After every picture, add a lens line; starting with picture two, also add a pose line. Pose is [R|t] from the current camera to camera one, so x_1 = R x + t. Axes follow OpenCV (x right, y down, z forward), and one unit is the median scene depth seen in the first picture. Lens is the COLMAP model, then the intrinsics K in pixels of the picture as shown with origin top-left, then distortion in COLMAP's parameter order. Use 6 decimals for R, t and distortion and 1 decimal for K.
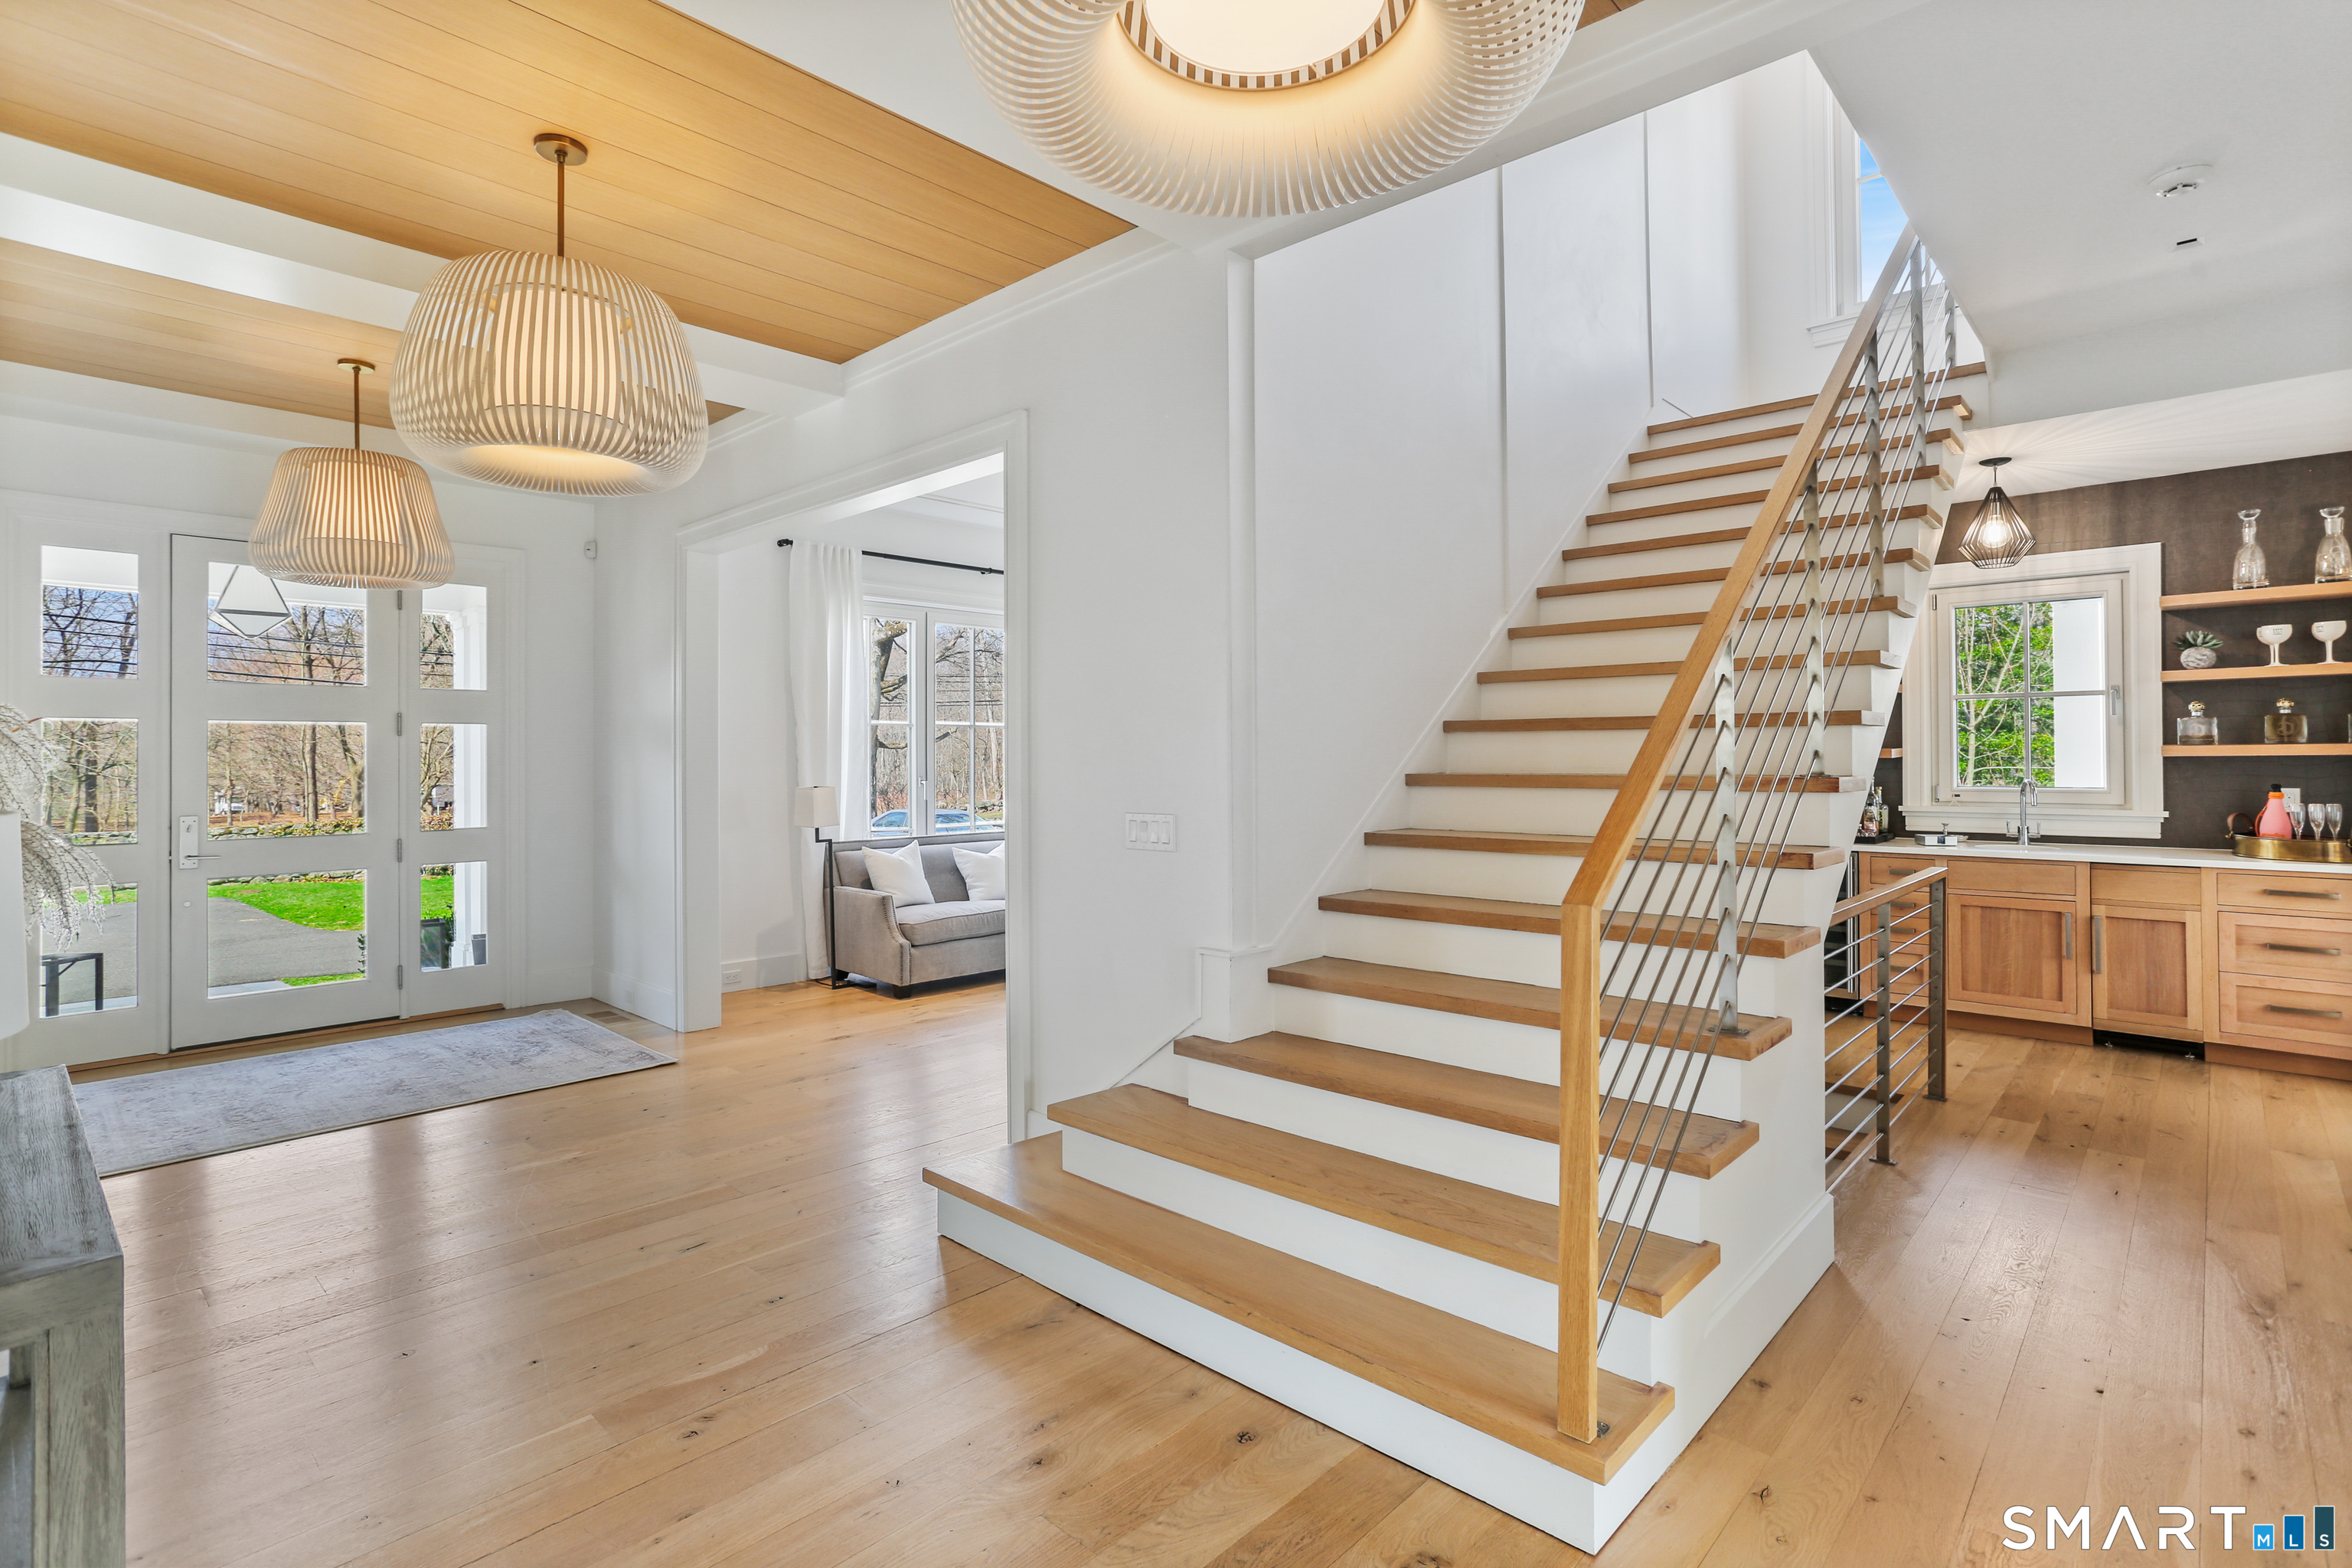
lens RADIAL K [[1151.7, 0, 1126.8], [0, 1151.7, 730.8], [0, 0, 1]] dist [-0.040038, 0.022356]
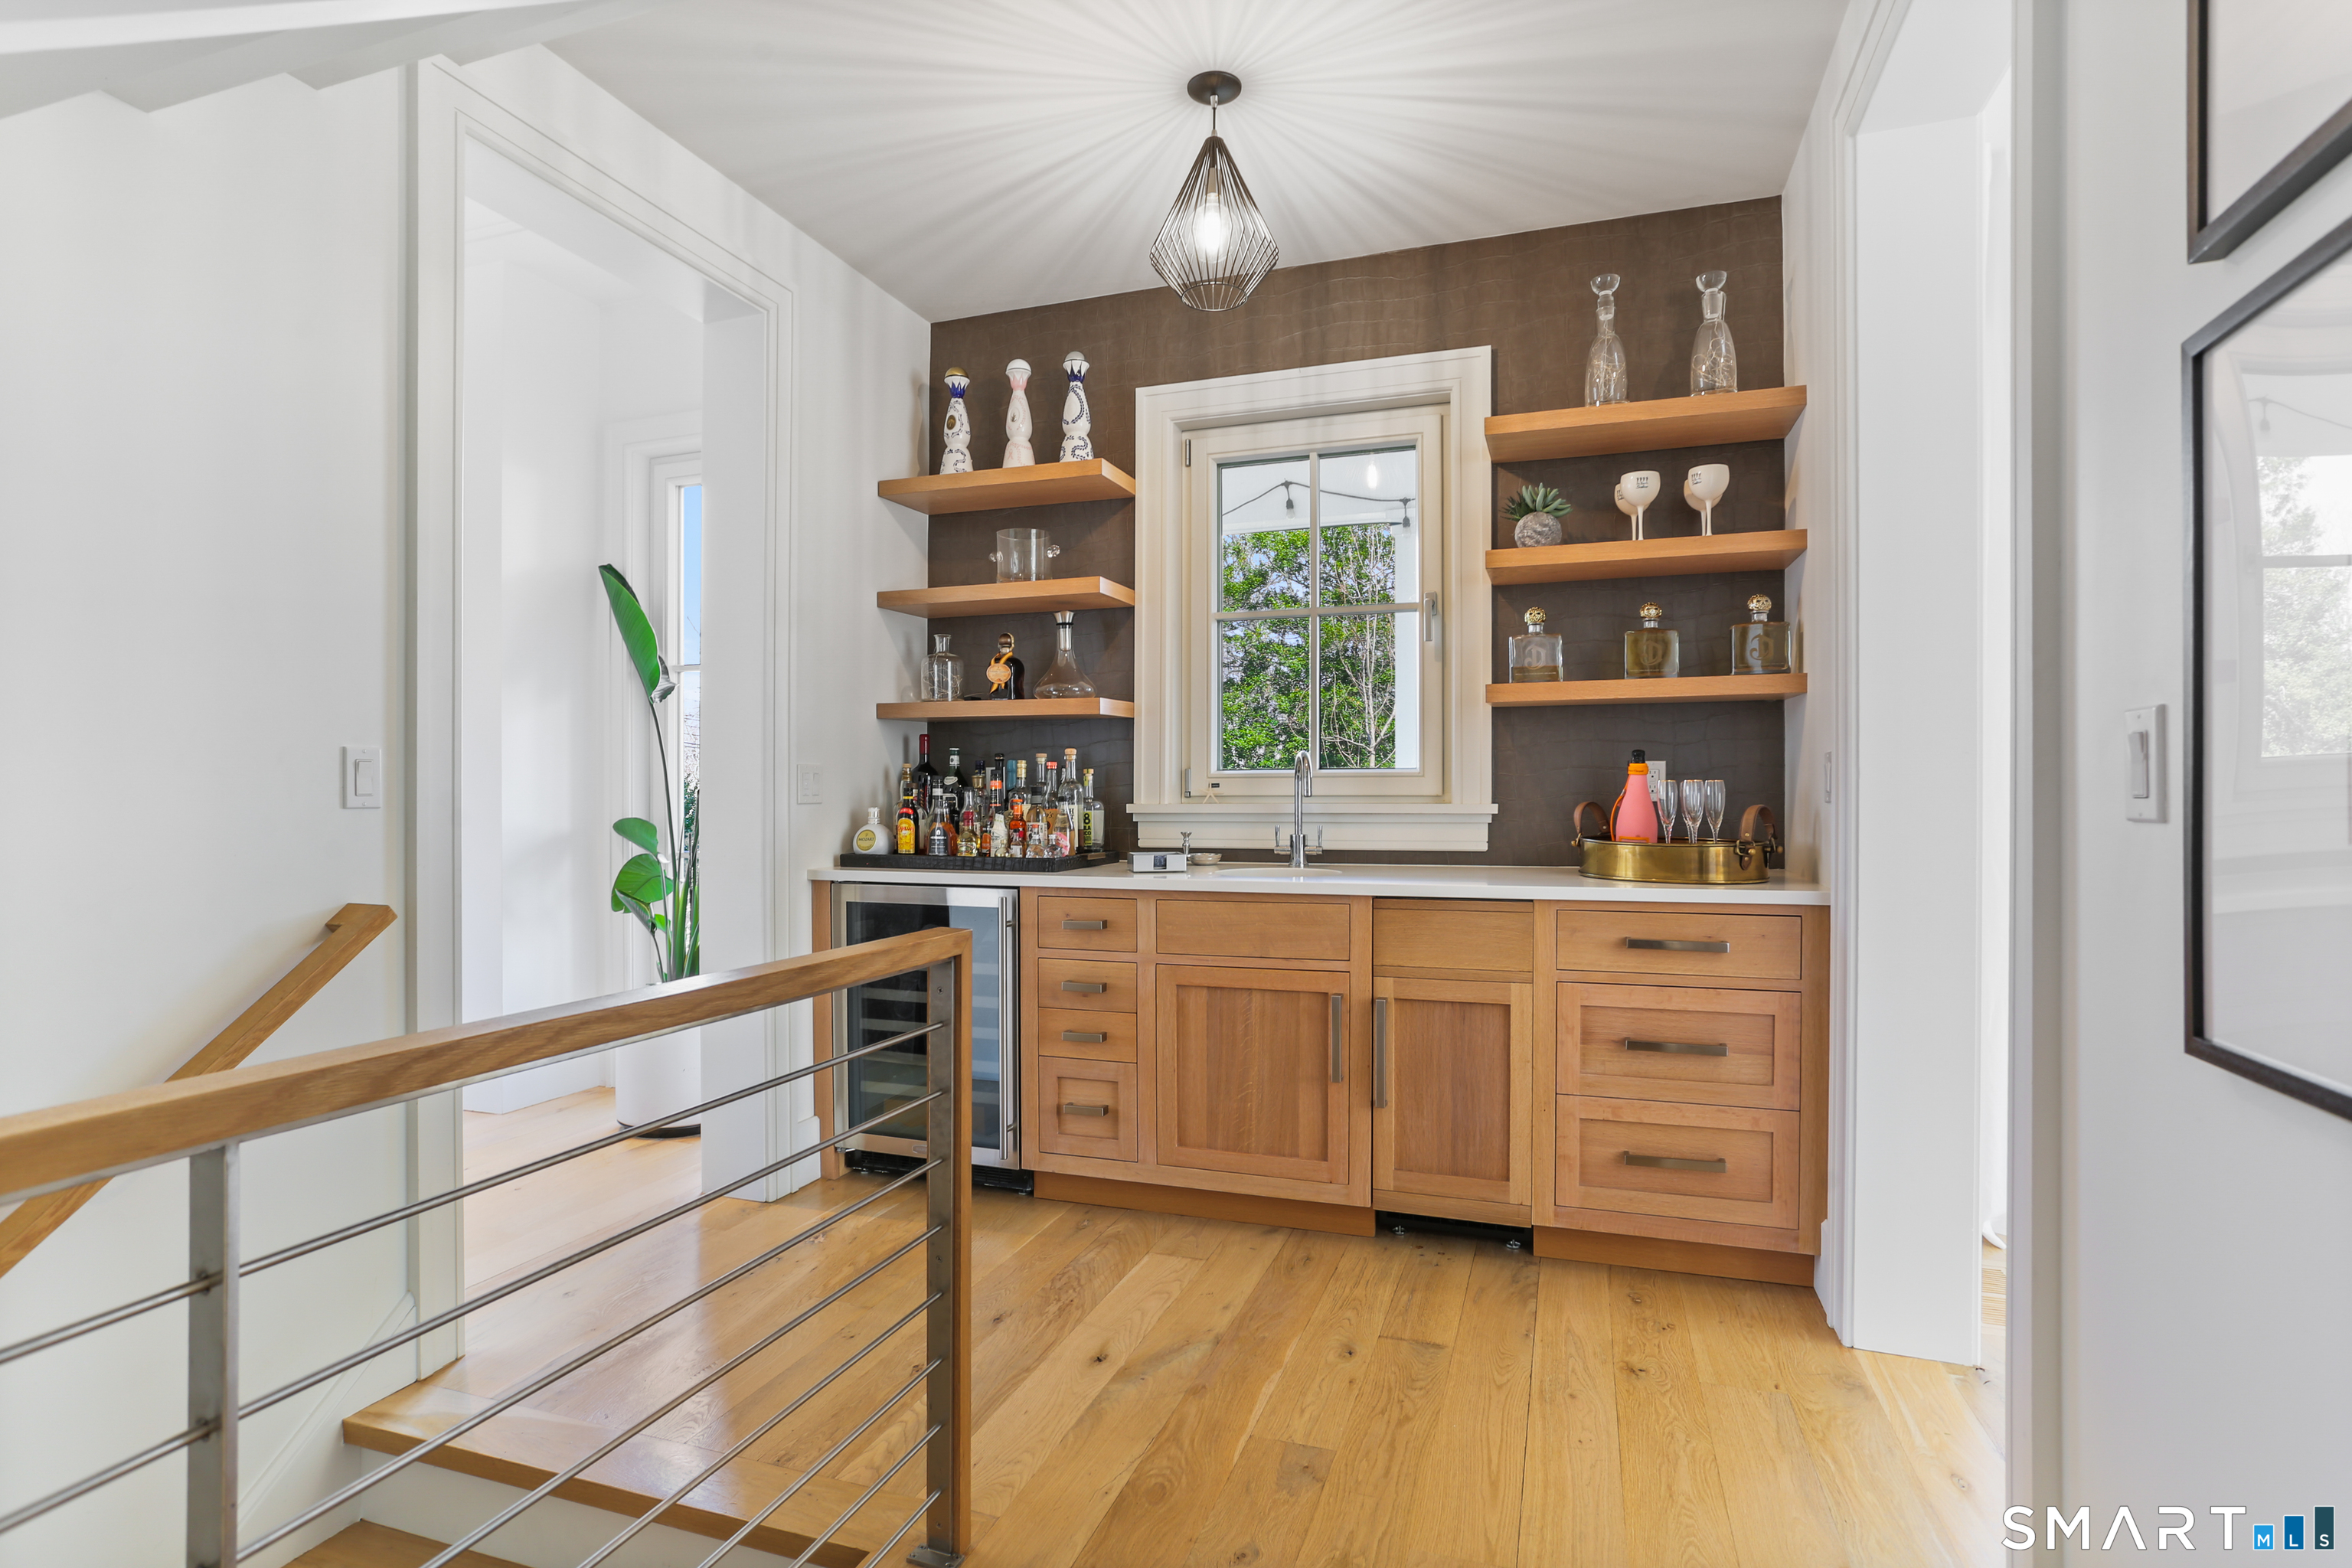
lens RADIAL K [[1151.7, 0, 1157.8], [0, 1151.7, 784.2], [0, 0, 1]] dist [-0.040038, 0.022356]
pose [[0.914779, 0.006950, 0.403894, 0.543125], [-0.009666, 0.999942, 0.004686, 0.062547], [-0.403838, -0.008191, 0.914794, 0.551468]]
